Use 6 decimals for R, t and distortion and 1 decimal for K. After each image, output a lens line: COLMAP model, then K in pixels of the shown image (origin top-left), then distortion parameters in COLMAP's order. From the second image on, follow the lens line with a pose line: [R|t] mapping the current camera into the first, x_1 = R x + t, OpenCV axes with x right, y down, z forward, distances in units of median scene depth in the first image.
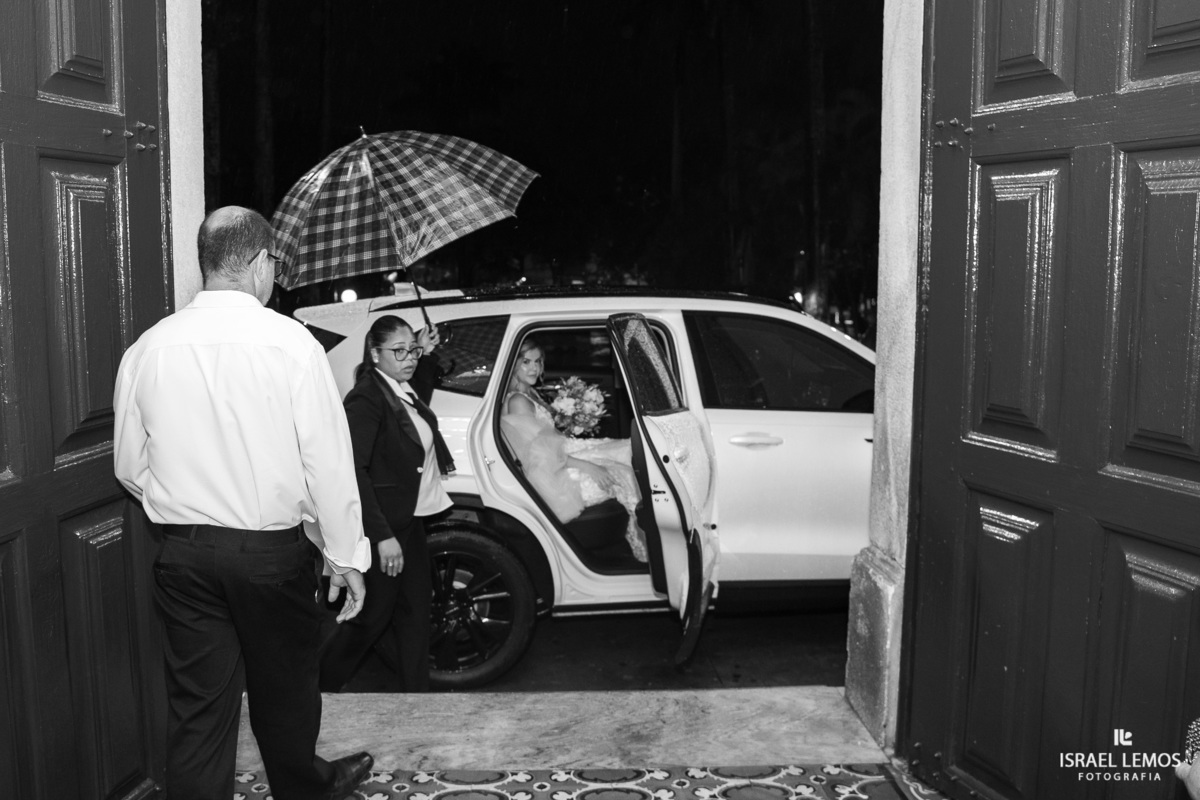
lens RADIAL K [[1015.5, 0, 597.7], [0, 1015.5, 393.6], [0, 0, 1]] dist [-0.108481, 0.080605]
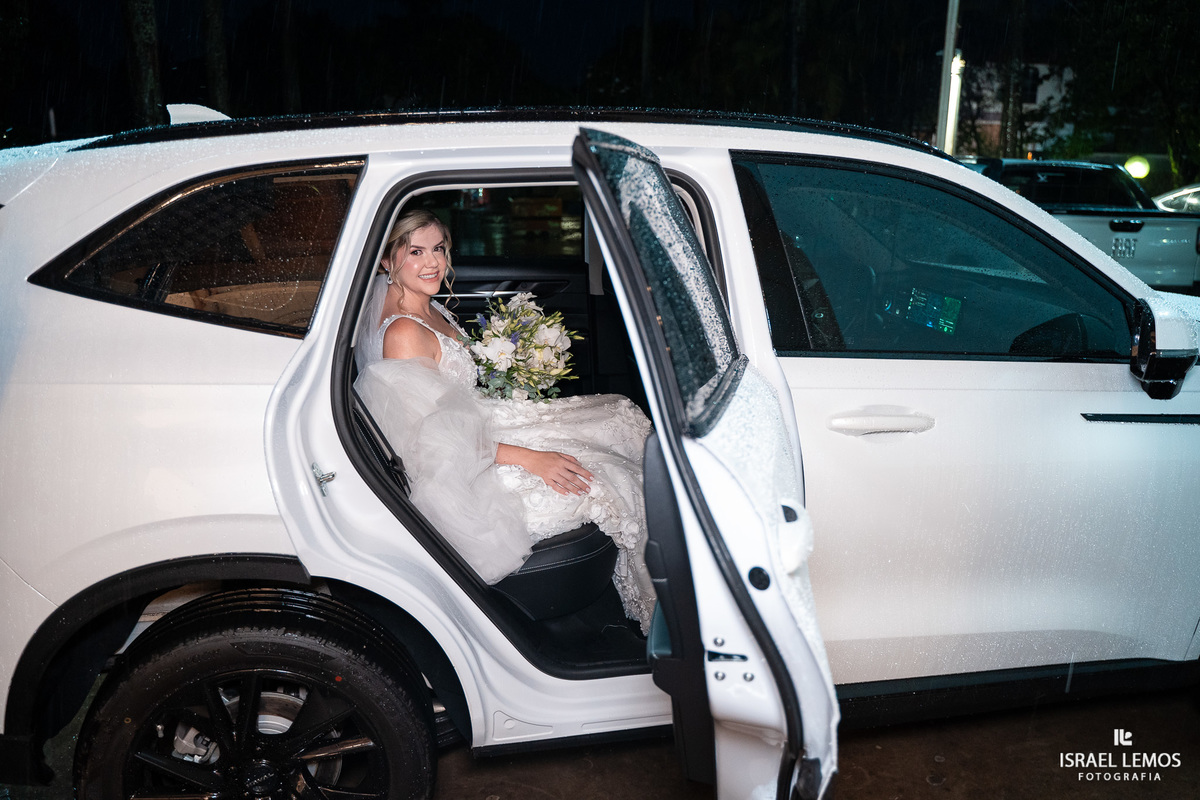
lens RADIAL K [[1015.5, 0, 597.7], [0, 1015.5, 393.6], [0, 0, 1]] dist [-0.108481, 0.080605]
pose [[0.999516, 0.000797, 0.031101, 0.003874], [-0.004585, 0.992531, 0.121909, -0.025679], [-0.030772, -0.121993, 0.992054, 0.512830]]
